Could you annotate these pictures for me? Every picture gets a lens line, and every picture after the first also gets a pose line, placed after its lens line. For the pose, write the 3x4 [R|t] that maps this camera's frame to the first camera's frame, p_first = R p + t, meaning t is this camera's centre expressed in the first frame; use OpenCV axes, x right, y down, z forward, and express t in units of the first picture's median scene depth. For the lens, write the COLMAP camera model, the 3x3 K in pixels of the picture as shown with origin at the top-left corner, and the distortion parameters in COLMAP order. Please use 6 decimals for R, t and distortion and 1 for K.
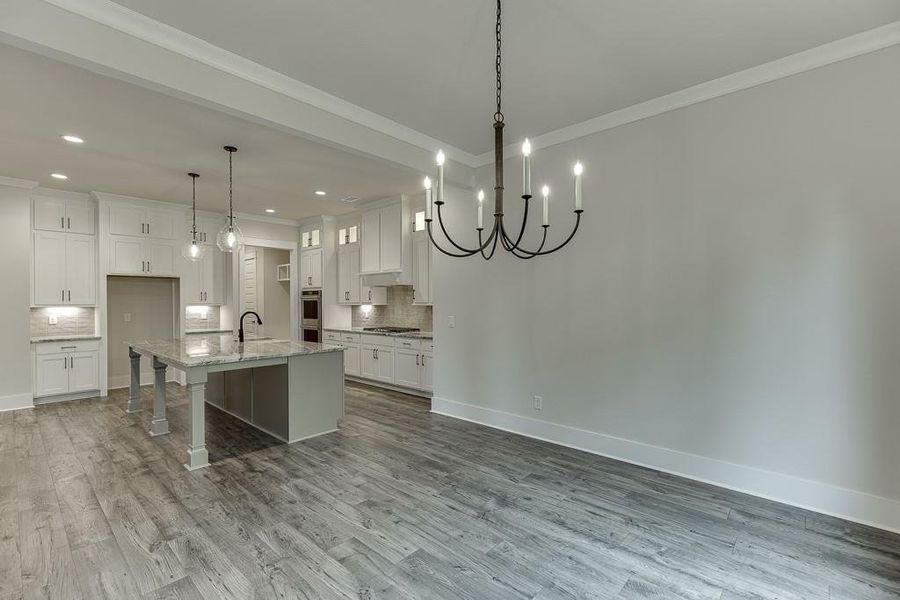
lens RADIAL K [[400.1, 0, 455.9], [0, 400.1, 303.2], [0, 0, 1]] dist [0.002490, -0.000051]
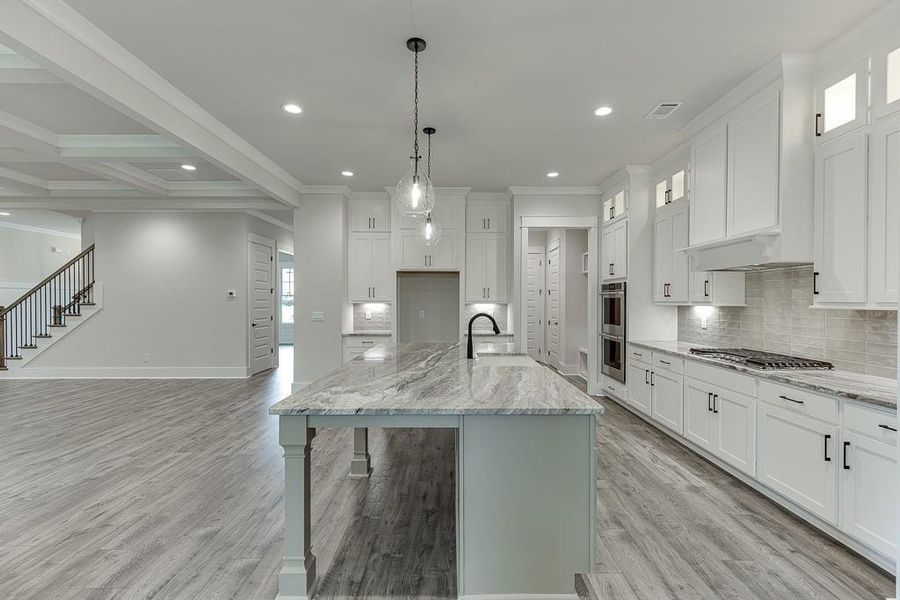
lens RADIAL K [[400.1, 0, 455.9], [0, 400.1, 303.2], [0, 0, 1]] dist [0.002490, -0.000051]
pose [[0.674543, 0.011600, -0.738145, -0.045894], [-0.008960, 0.999932, 0.007526, -0.000446], [0.738181, 0.001537, 0.674601, 0.405854]]
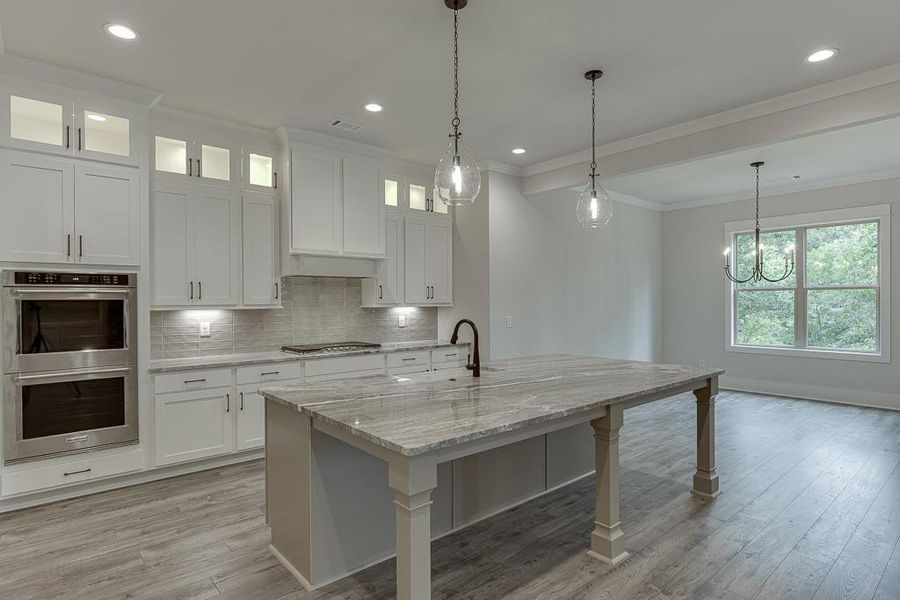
lens RADIAL K [[486.0, 0, 455.5], [0, 486.0, 303.2], [0, 0, 1]] dist [0.003319, 0.000328]
pose [[0.117730, 0.002051, 0.993044, -0.894562], [0.010927, 0.999935, -0.003361, 0.001906], [-0.992986, 0.011247, 0.117700, 0.723952]]
